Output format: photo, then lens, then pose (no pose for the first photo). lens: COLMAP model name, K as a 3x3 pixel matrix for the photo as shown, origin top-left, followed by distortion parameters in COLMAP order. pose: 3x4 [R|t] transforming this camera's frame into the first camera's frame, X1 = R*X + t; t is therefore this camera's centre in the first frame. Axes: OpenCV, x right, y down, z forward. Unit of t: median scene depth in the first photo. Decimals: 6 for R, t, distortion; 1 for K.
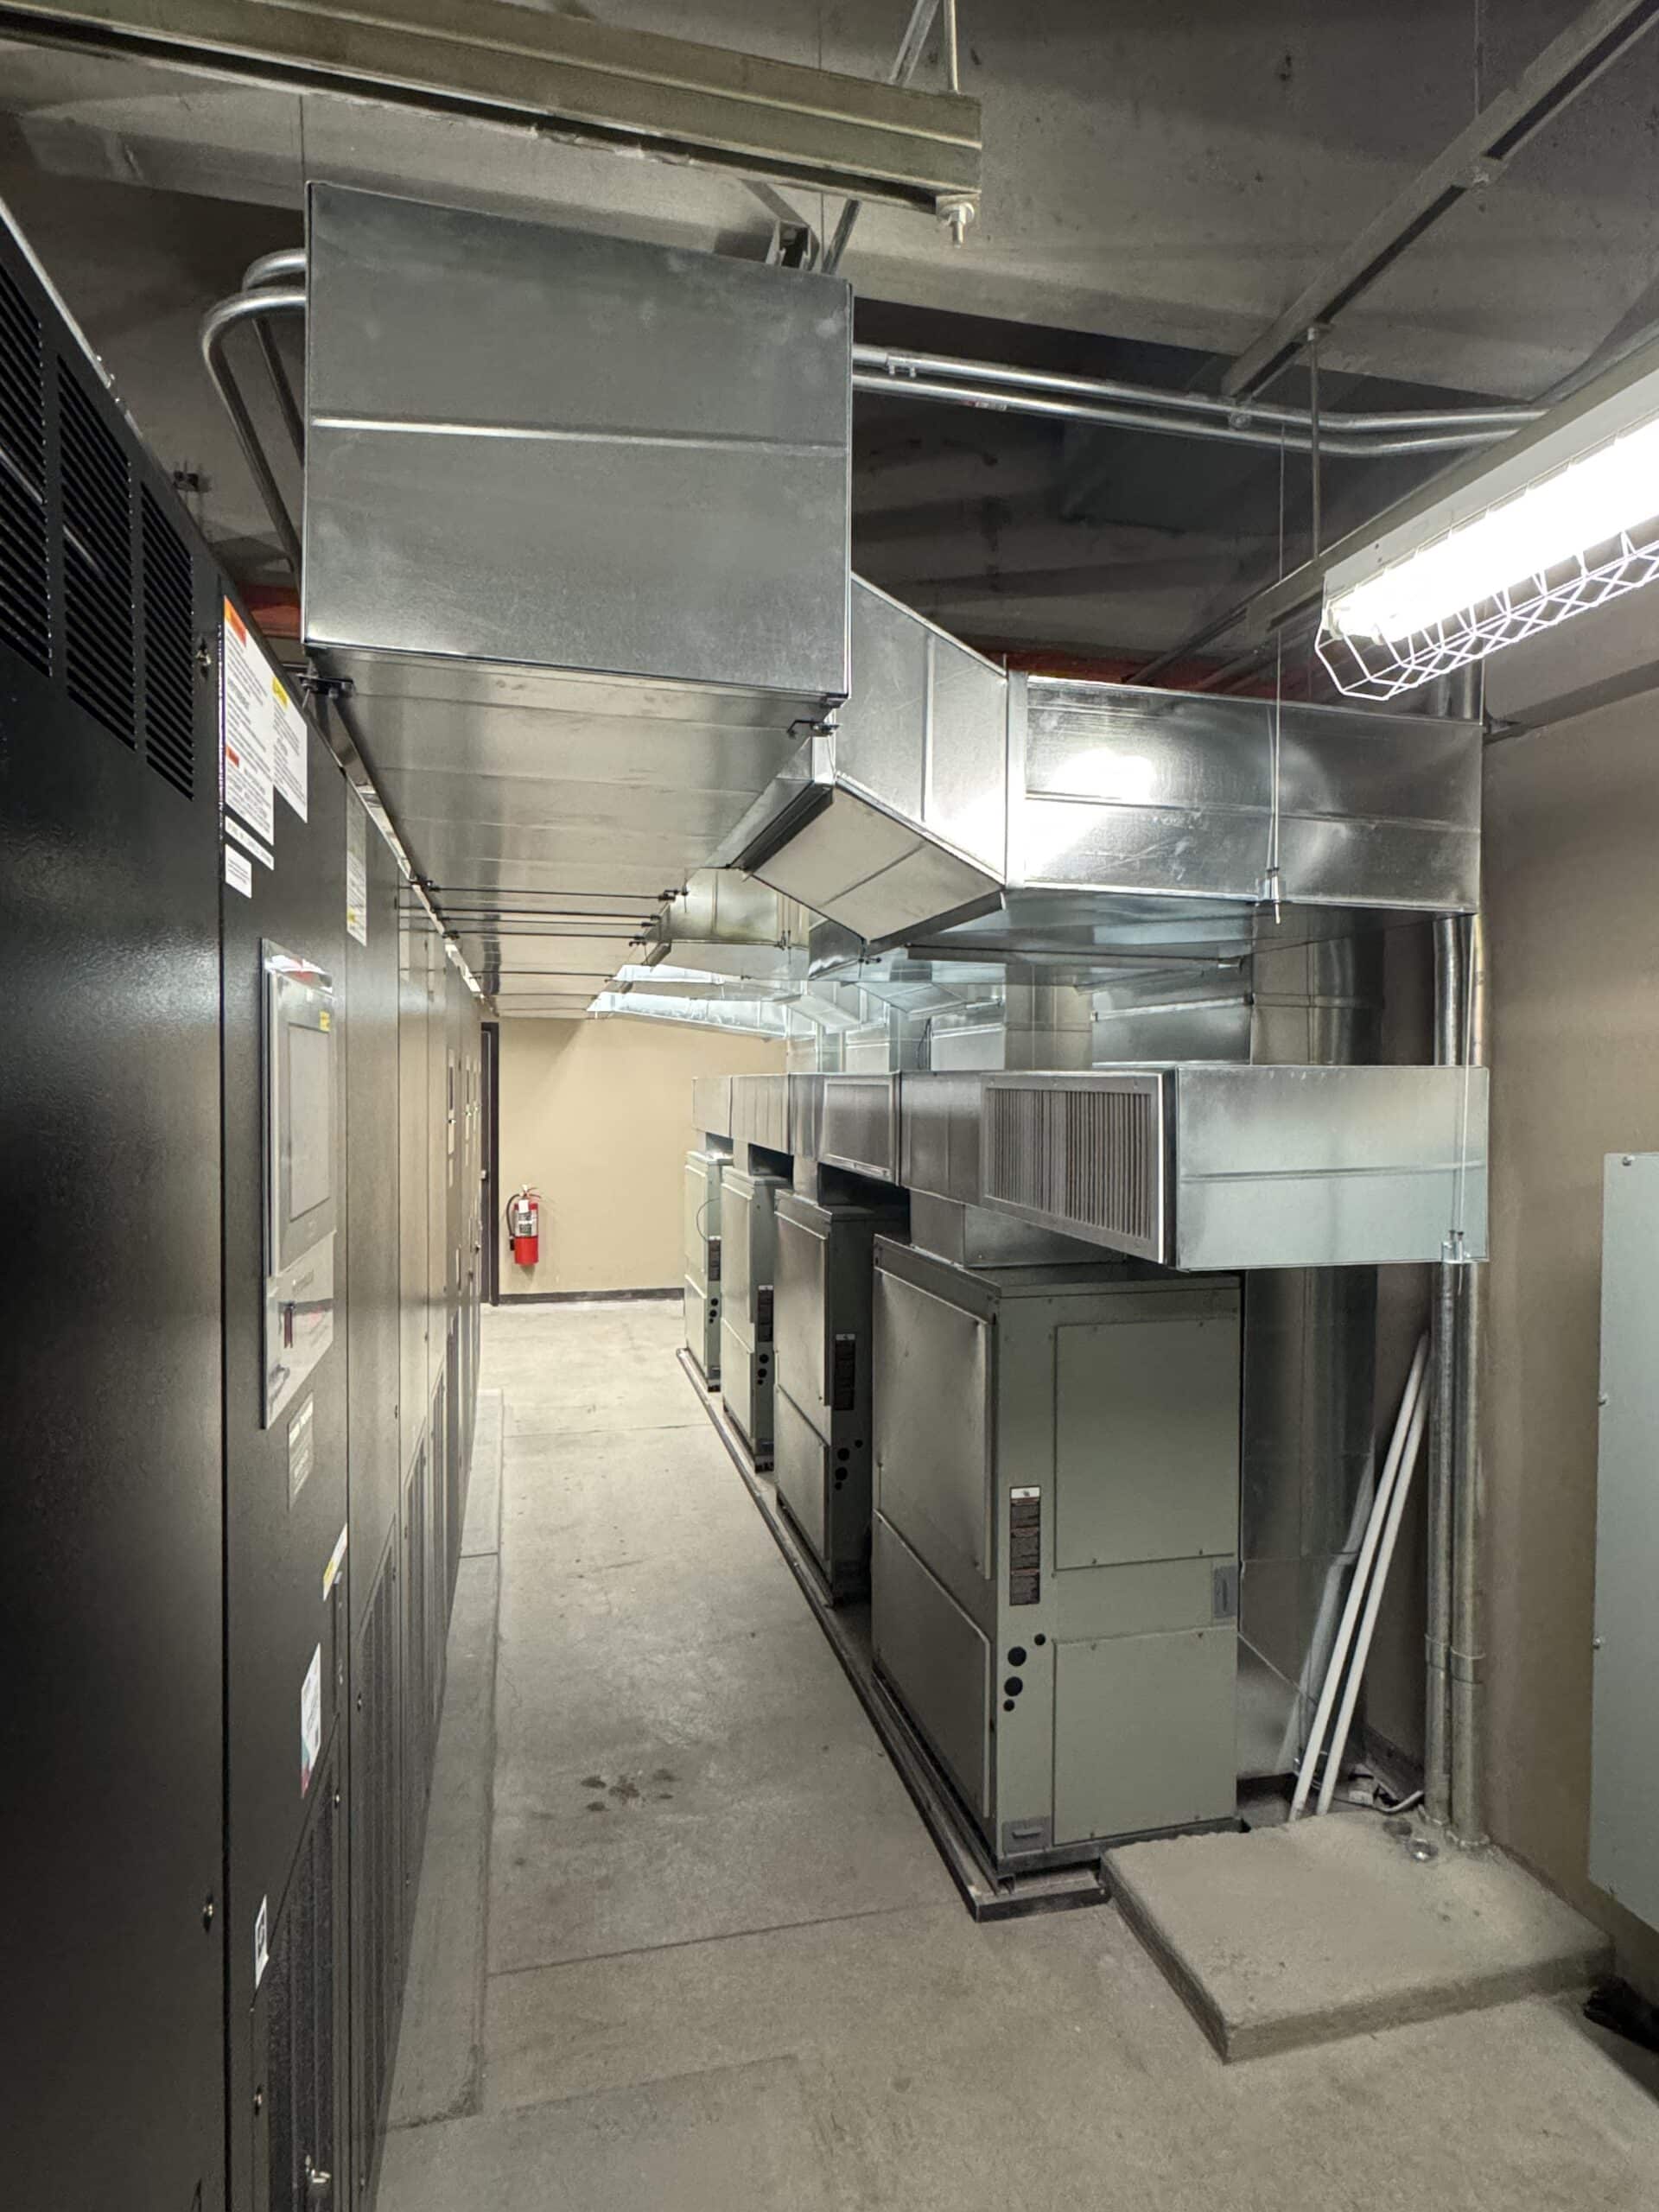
lens RADIAL K [[1242.8, 0, 829.5], [0, 1242.8, 1106.0], [0, 0, 1]] dist [0.001171, 0.000464]
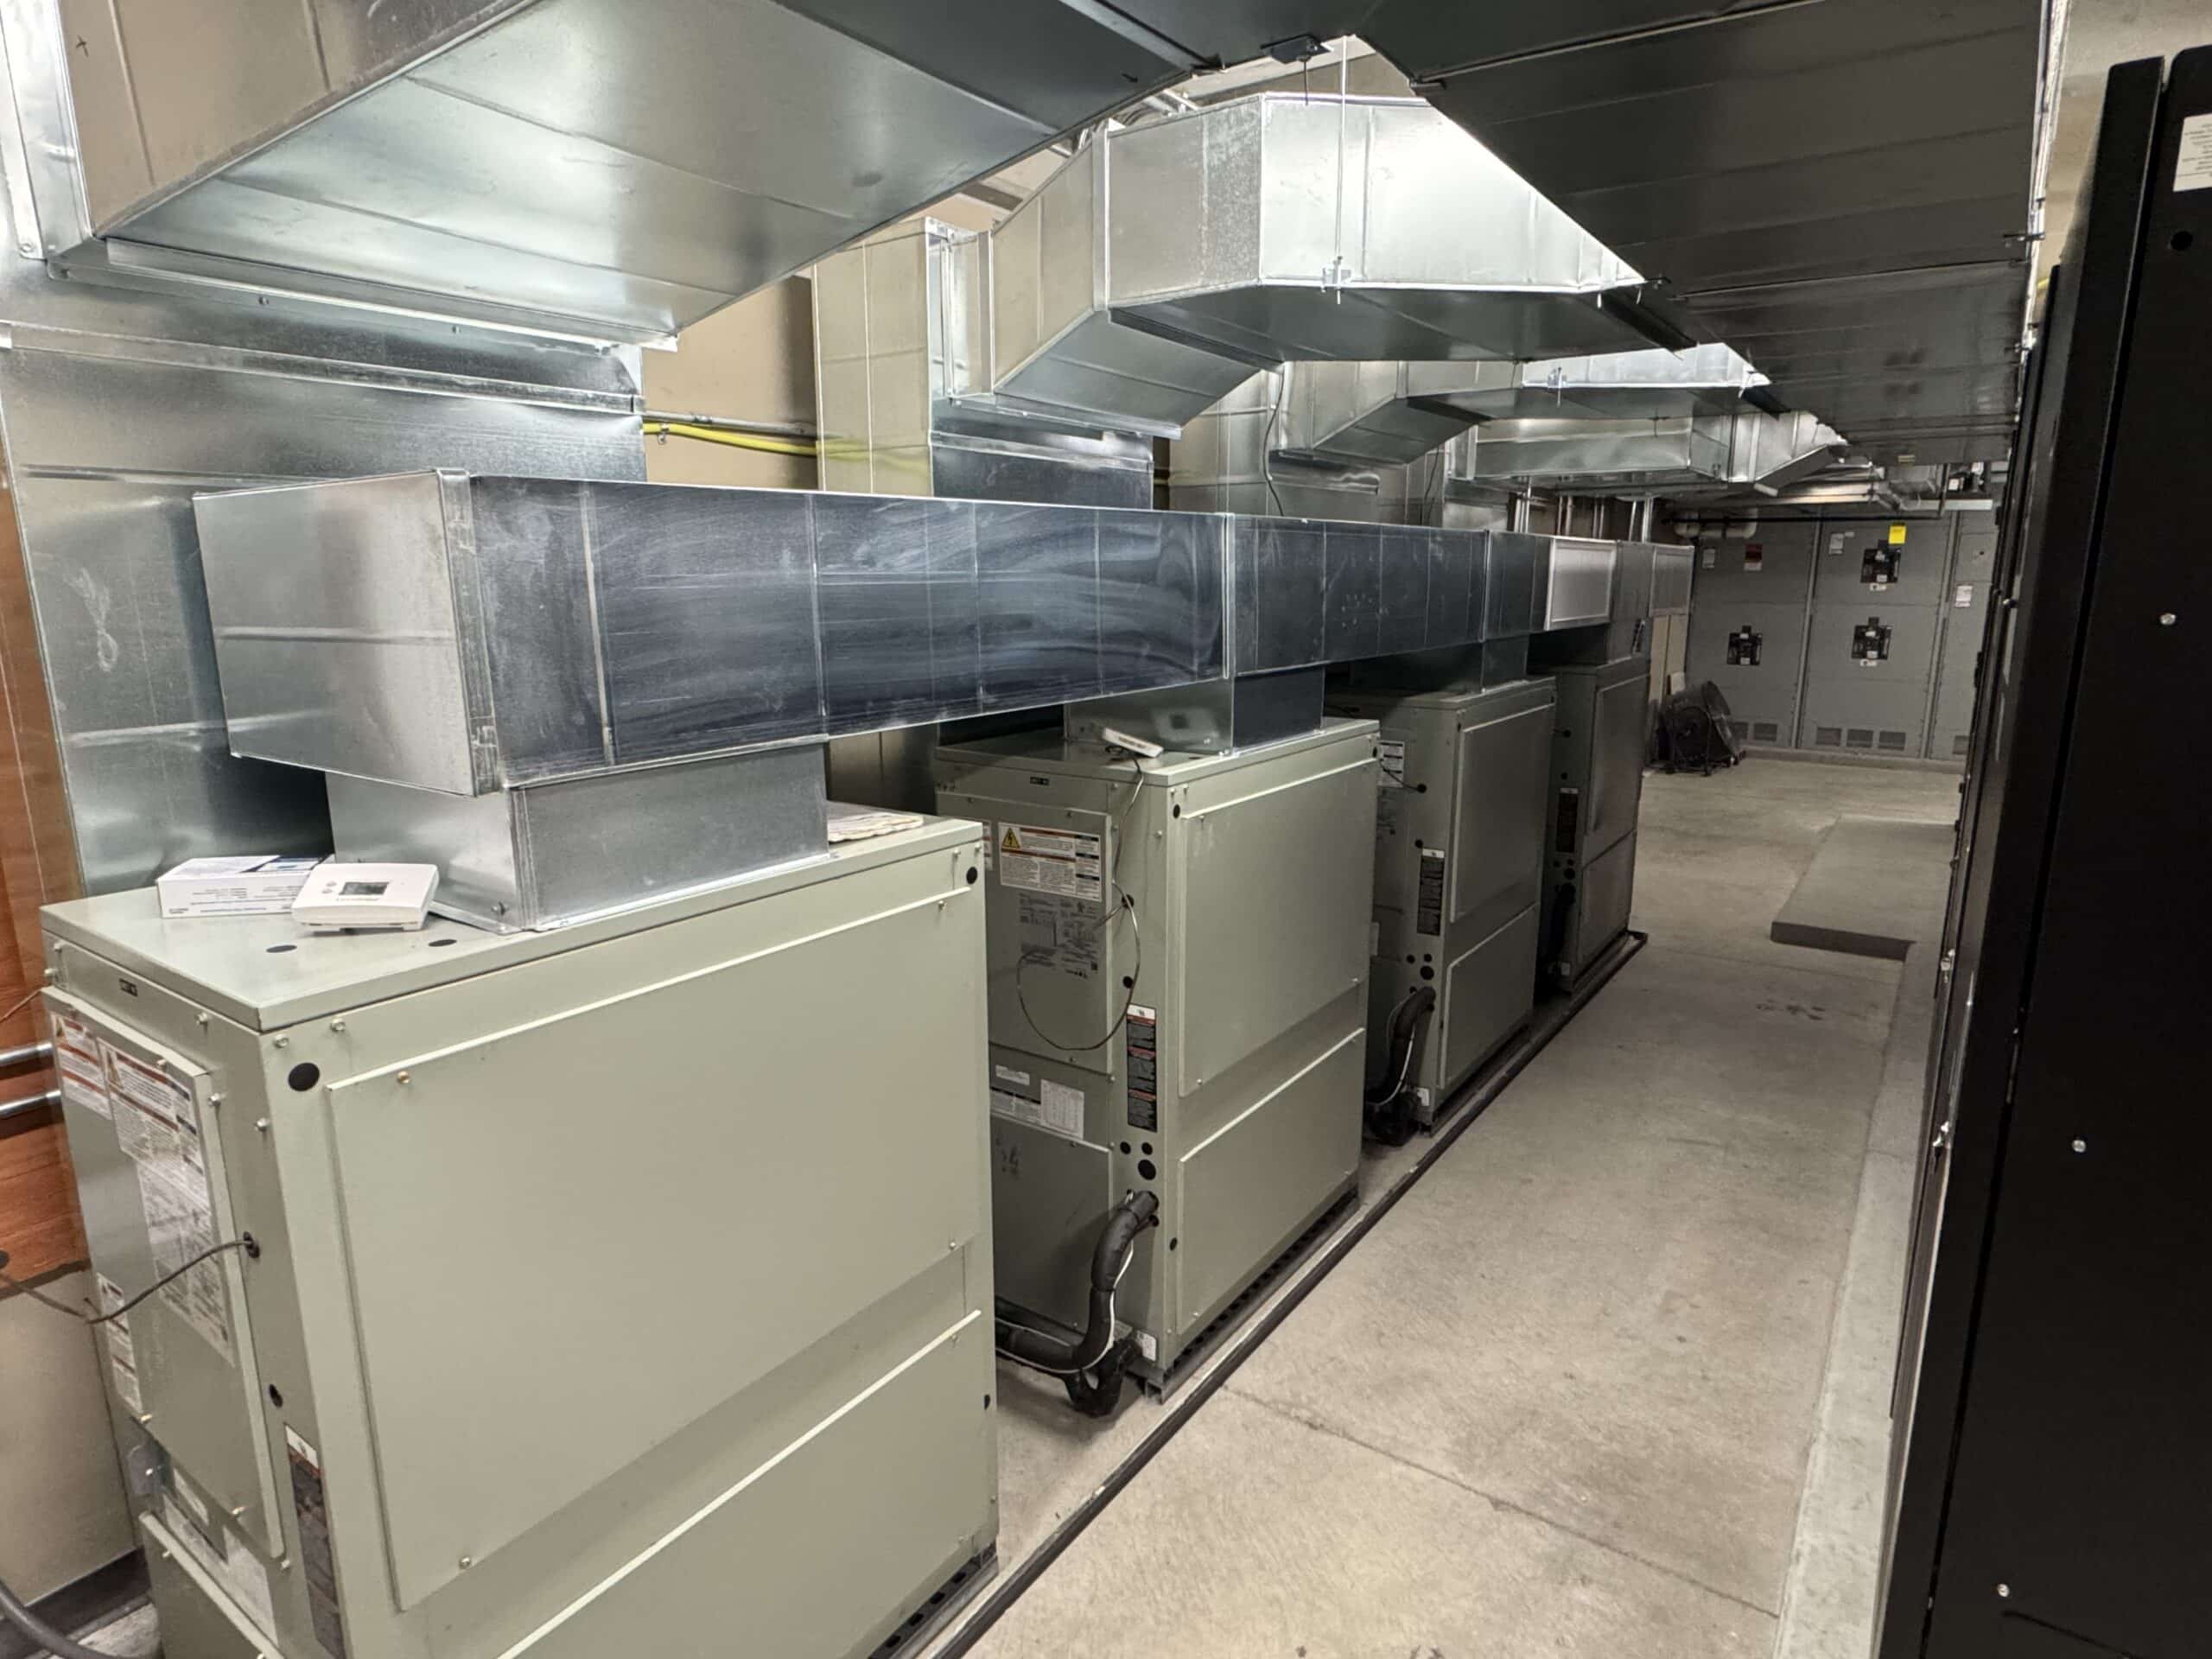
lens RADIAL K [[1242.8, 0, 1106.0], [0, 1242.8, 829.5], [0, 0, 1]] dist [0.001171, 0.000464]
pose [[-0.659699, -0.158665, 0.734591, -0.402631], [0.013187, 0.974865, 0.222405, -0.018583], [-0.751415, 0.156407, -0.641025, 1.492292]]
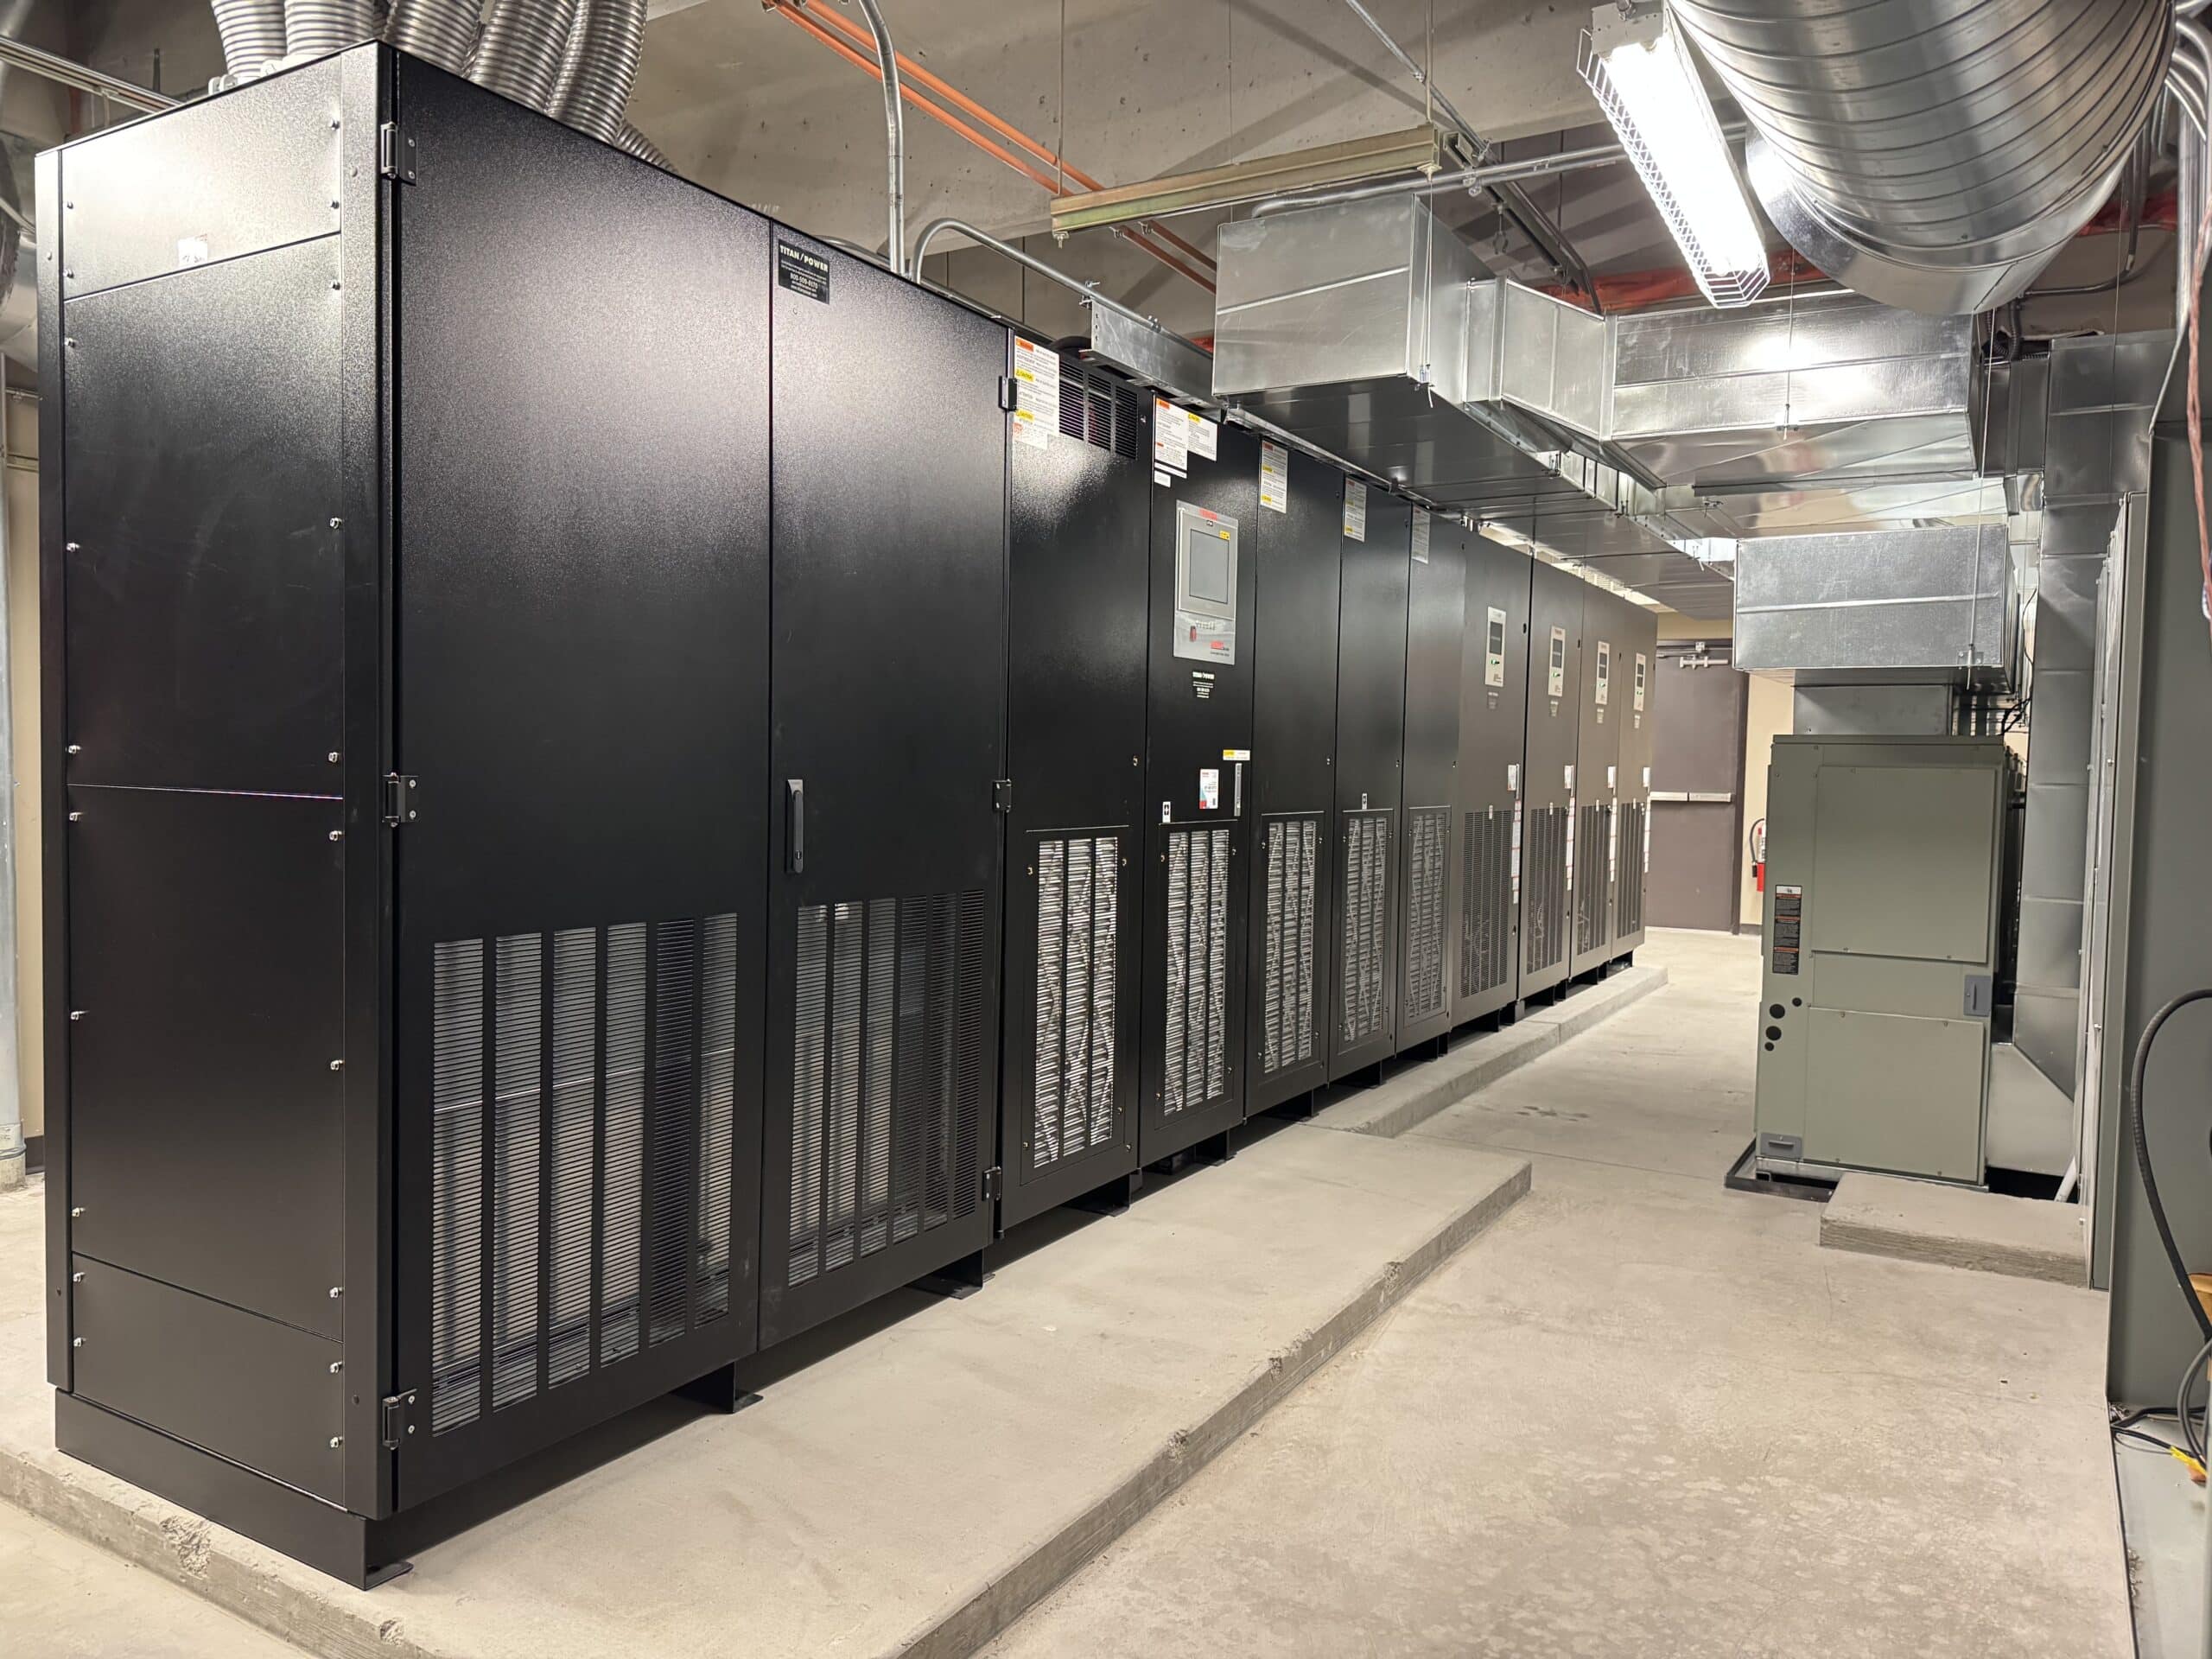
lens RADIAL K [[1538.7, 0, 1106.0], [0, 1538.7, 829.5], [0, 0, 1]] dist [0.058988, -0.002252]
pose [[0.714031, 0.036765, -0.699148, 0.395904], [-0.025218, 0.999323, 0.026794, 0.108889], [0.699660, -0.001501, 0.714475, -0.349165]]
